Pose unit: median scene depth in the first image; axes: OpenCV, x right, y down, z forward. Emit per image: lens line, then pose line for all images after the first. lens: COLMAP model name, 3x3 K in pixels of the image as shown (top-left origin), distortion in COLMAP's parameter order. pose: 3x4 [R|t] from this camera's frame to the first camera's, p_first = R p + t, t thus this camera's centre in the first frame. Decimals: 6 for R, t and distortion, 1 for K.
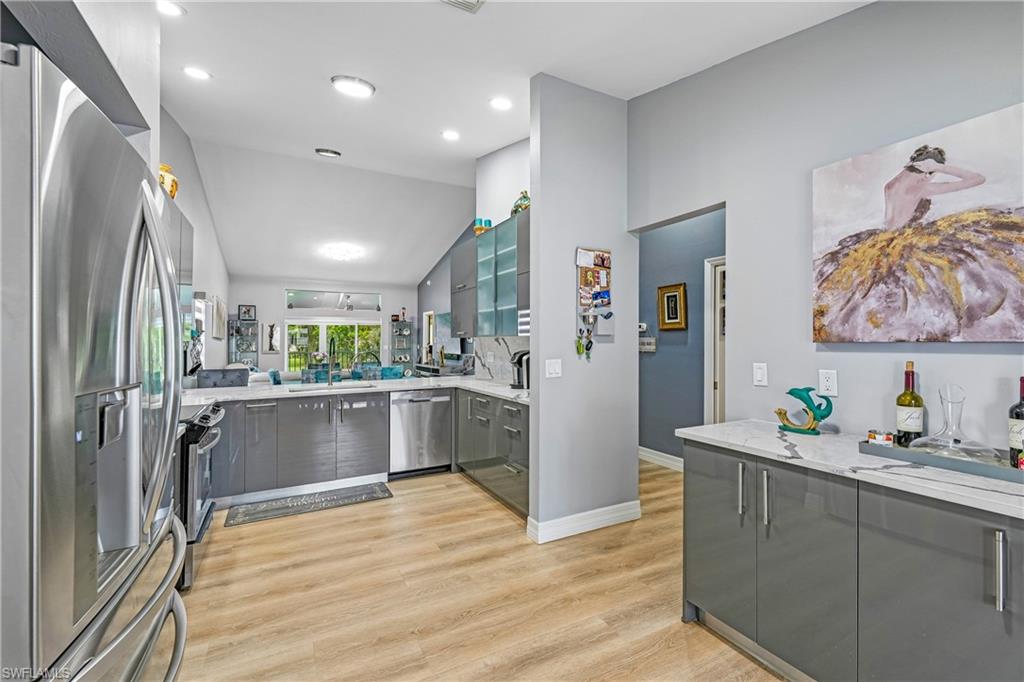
lens RADIAL K [[428.8, 0, 506.0], [0, 428.8, 326.7], [0, 0, 1]] dist [0.001177, -0.000685]
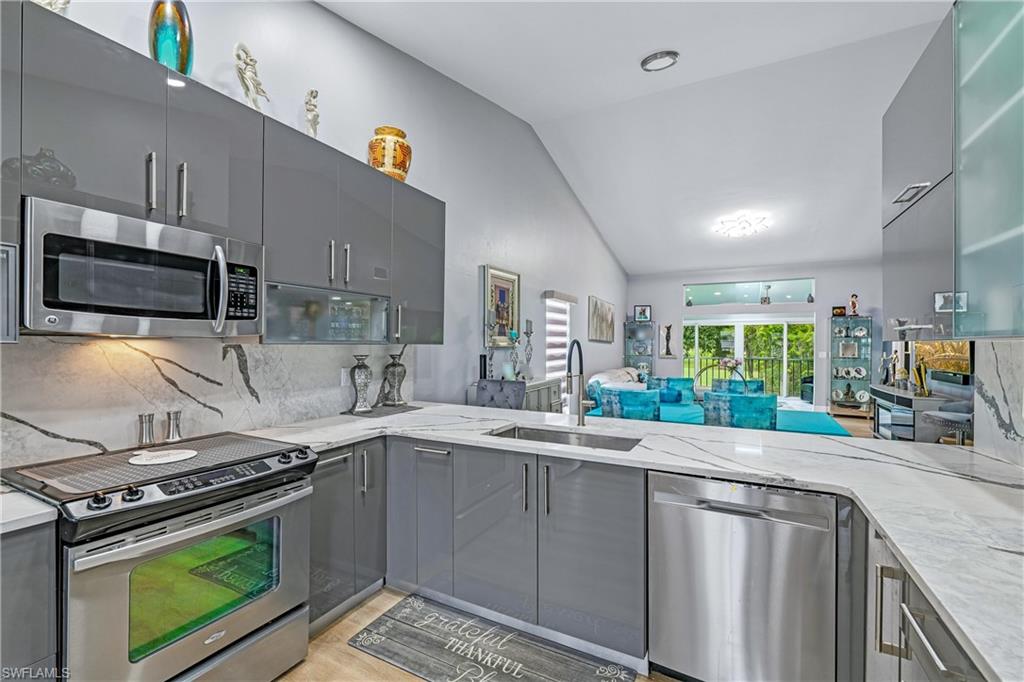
lens RADIAL K [[428.8, 0, 512.7], [0, 428.8, 342.7], [0, 0, 1]] dist [0.001177, -0.000685]
pose [[0.572189, 0.007158, -0.820091, -0.001056], [0.018862, 0.999583, 0.021885, 0.004797], [0.819905, -0.027991, 0.571815, 0.224498]]
